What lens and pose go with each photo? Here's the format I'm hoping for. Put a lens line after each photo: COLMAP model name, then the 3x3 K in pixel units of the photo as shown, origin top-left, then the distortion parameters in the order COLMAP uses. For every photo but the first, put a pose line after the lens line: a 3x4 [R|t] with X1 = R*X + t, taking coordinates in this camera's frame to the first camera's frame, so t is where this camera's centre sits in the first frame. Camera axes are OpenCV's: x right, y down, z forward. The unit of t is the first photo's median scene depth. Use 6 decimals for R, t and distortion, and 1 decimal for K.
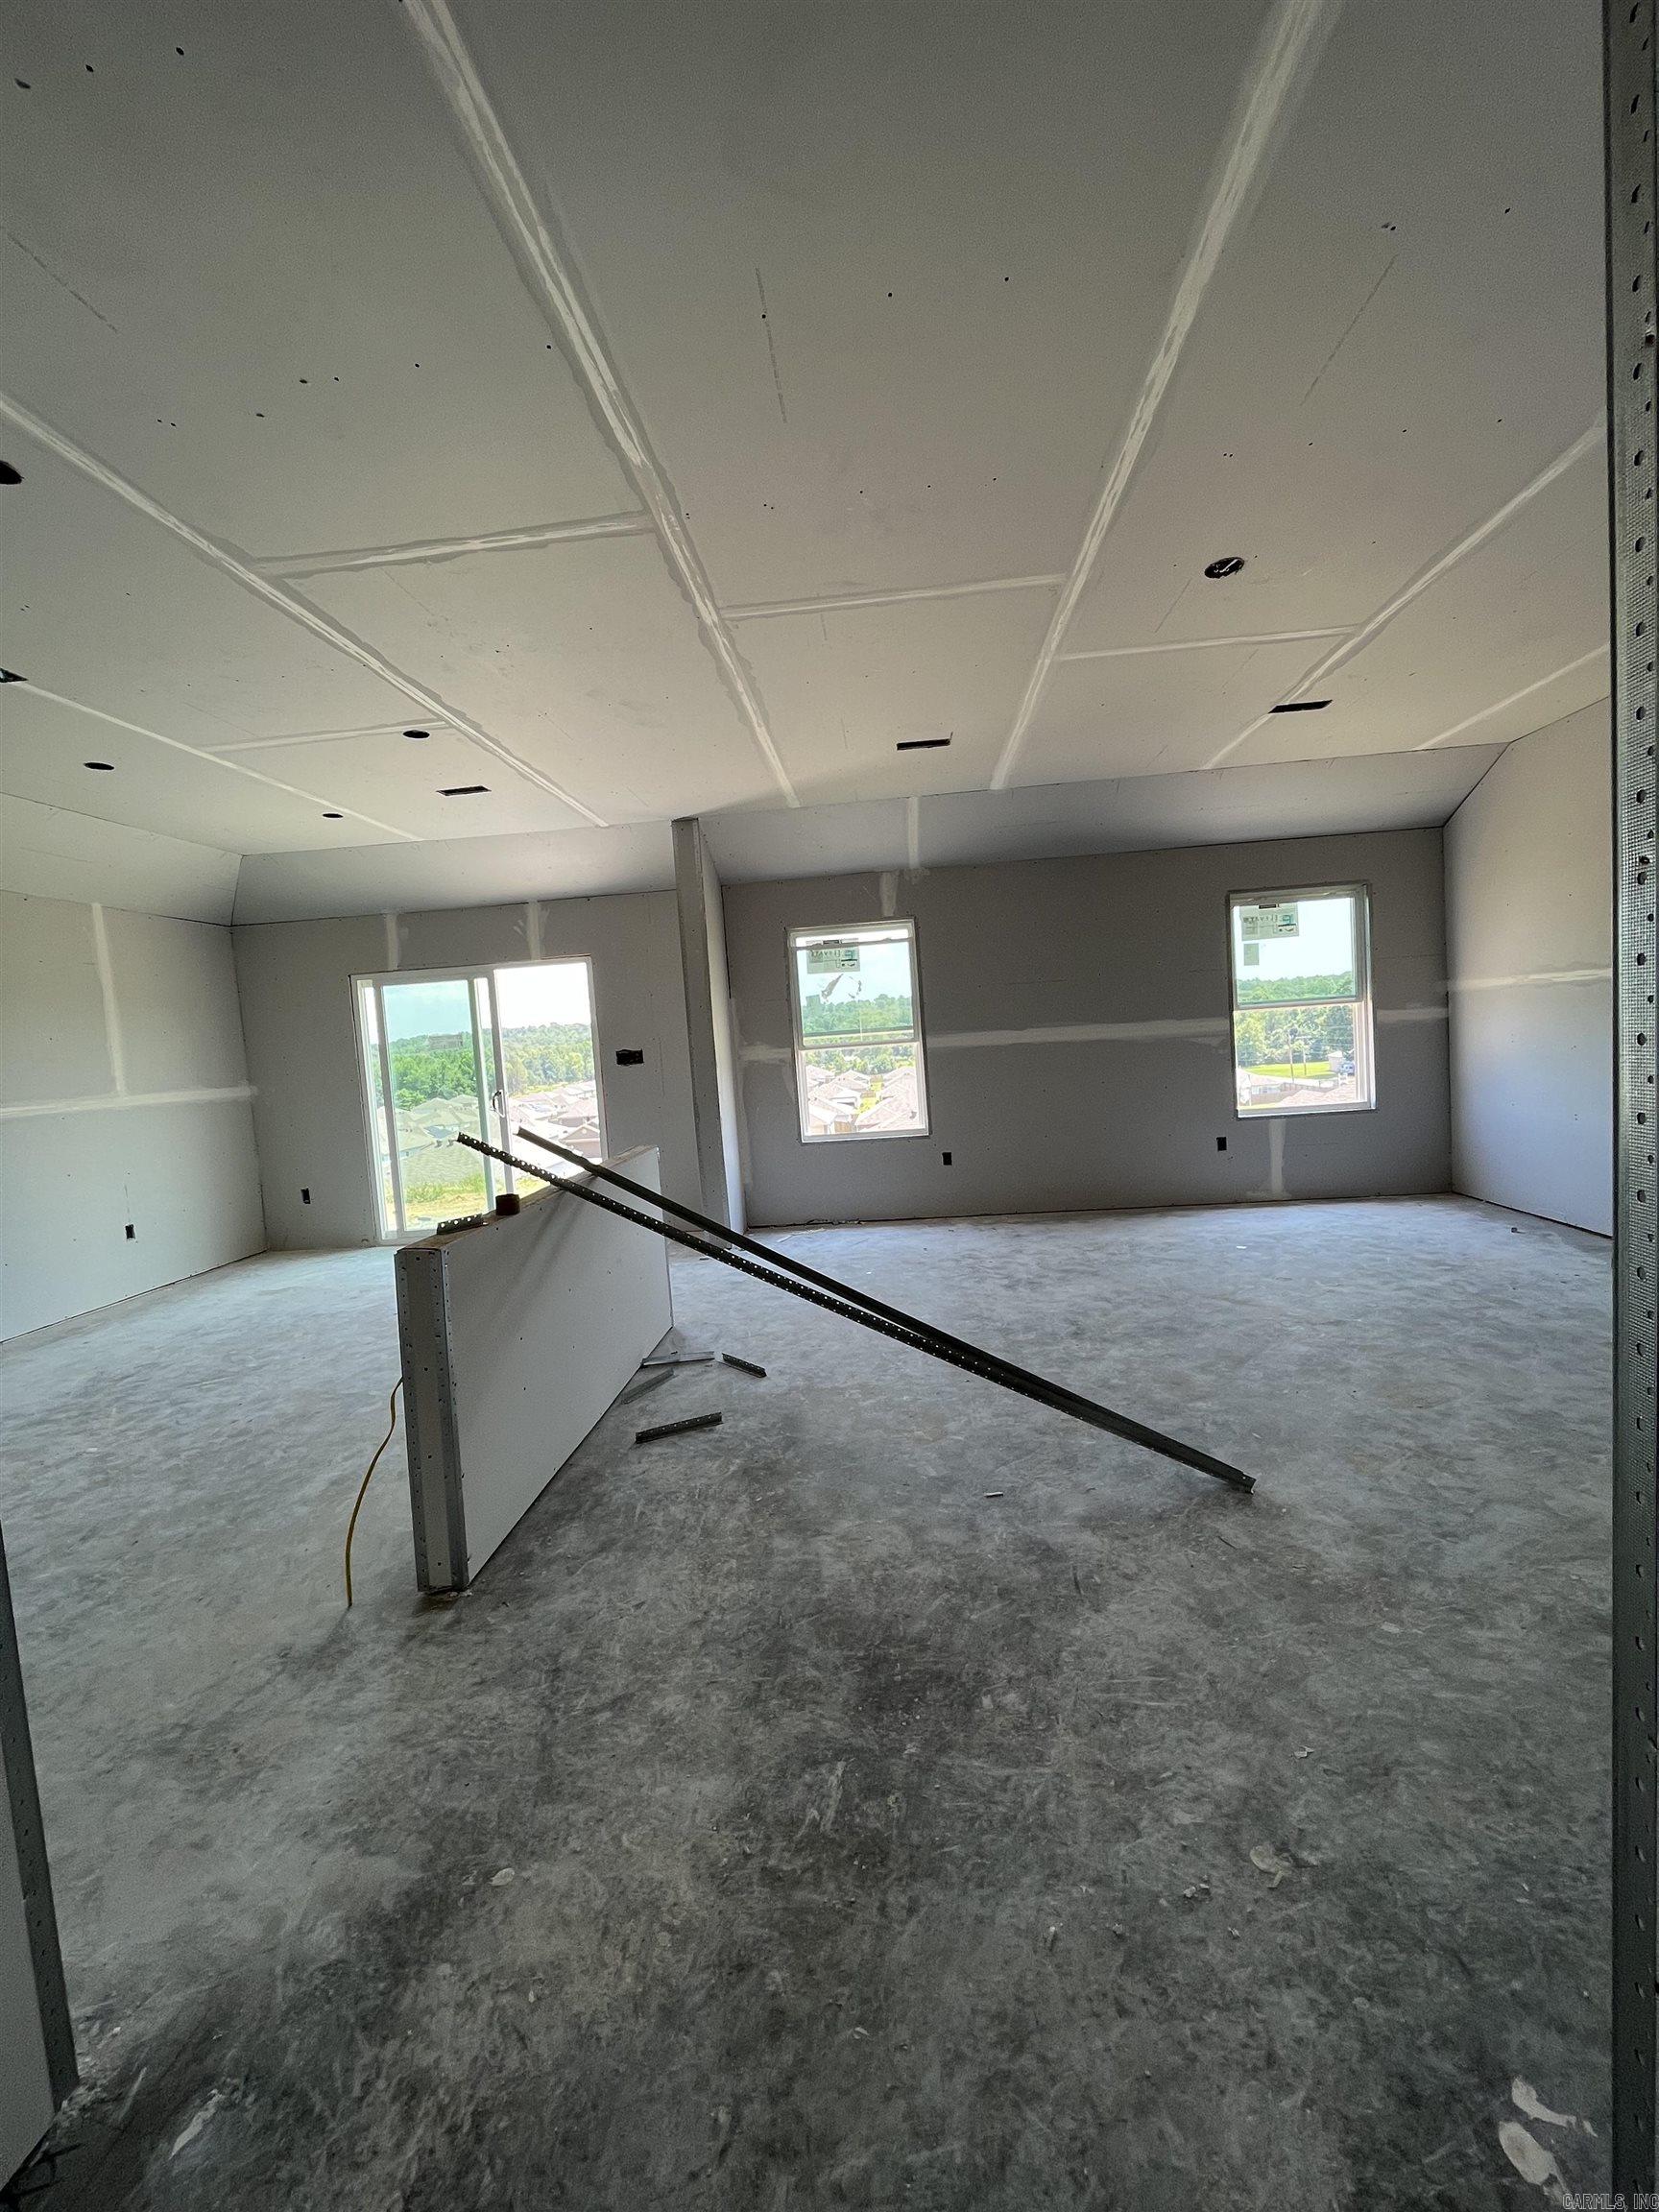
lens RADIAL K [[899.8, 0, 829.2], [0, 899.8, 1106.9], [0, 0, 1]] dist [-0.002353, 0.000580]
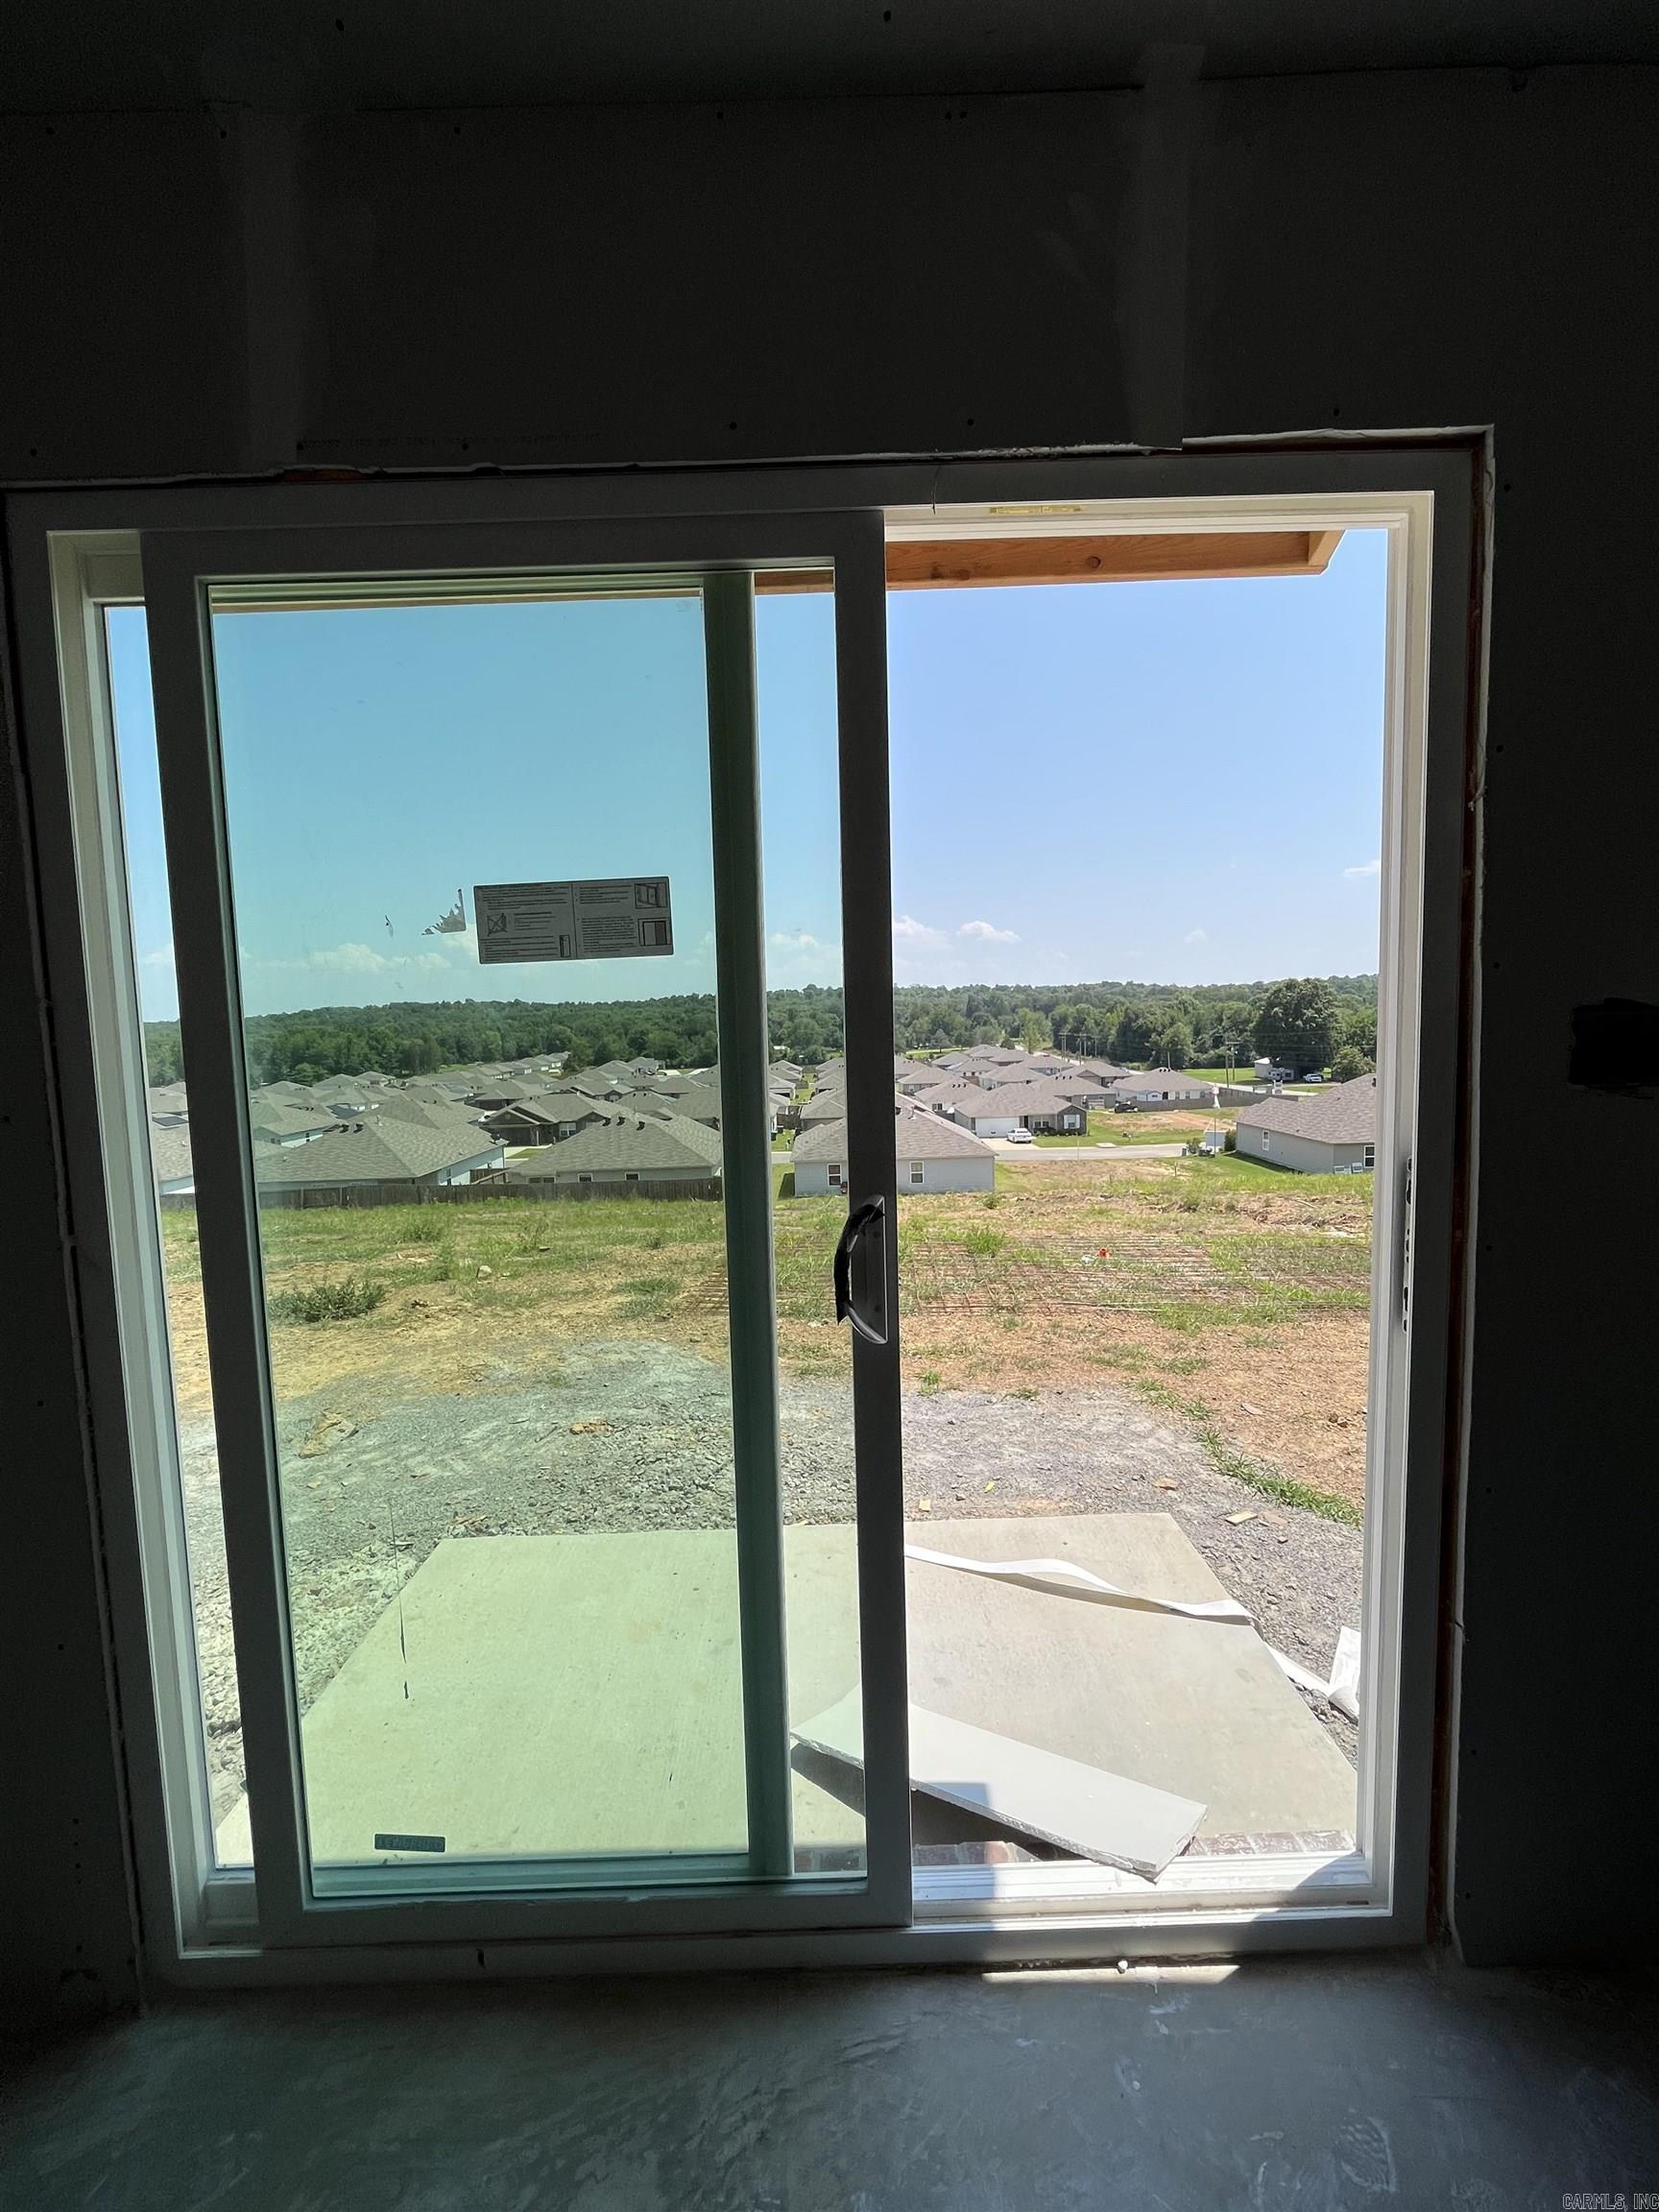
lens RADIAL K [[899.8, 0, 827.9], [0, 899.8, 1104.0], [0, 0, 1]] dist [-0.002353, 0.000580]
pose [[0.995884, 0.029953, 0.085544, -0.397007], [-0.030633, 0.999509, 0.006651, -0.041323], [-0.085303, -0.009244, 0.996312, 0.832096]]
